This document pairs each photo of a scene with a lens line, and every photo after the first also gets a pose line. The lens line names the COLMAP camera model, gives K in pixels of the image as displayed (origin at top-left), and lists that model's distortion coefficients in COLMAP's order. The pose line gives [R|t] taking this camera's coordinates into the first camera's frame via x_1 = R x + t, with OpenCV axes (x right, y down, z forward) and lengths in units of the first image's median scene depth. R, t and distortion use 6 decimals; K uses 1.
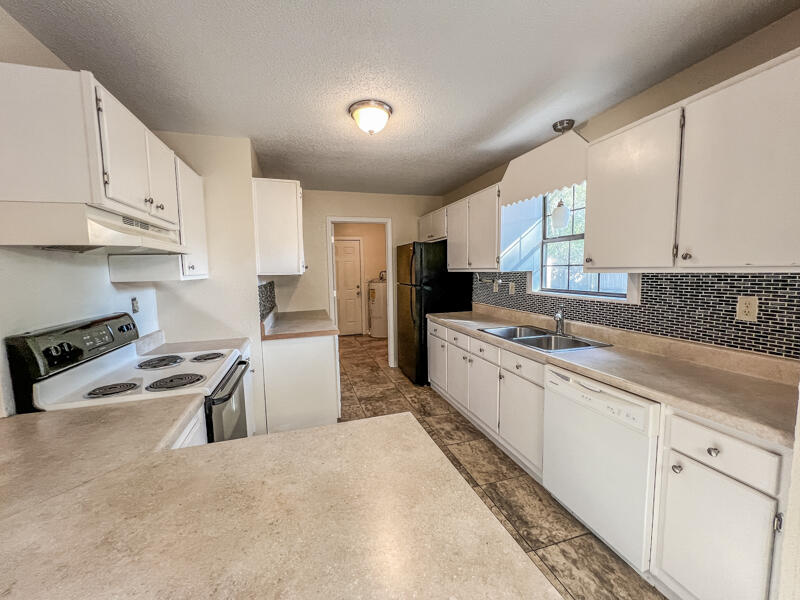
lens RADIAL K [[320.9, 0, 400.5], [0, 320.9, 298.3], [0, 0, 1]] dist [0.000963, 0.000080]
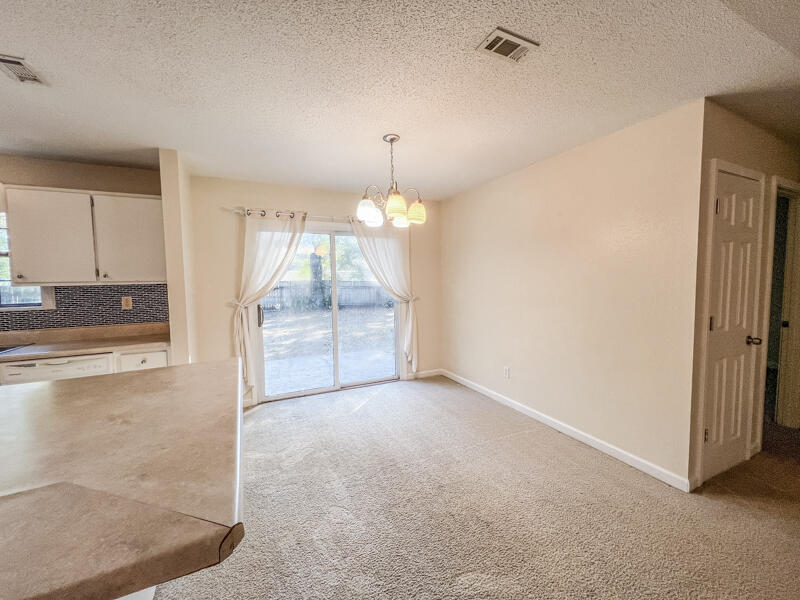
lens RADIAL K [[320.9, 0, 400.5], [0, 320.9, 297.9], [0, 0, 1]] dist [0.000963, 0.000080]
pose [[-0.128043, -0.048986, 0.990558, -1.096622], [0.104192, 0.992588, 0.062555, 0.054628], [-0.986280, 0.111218, -0.121990, -0.417532]]
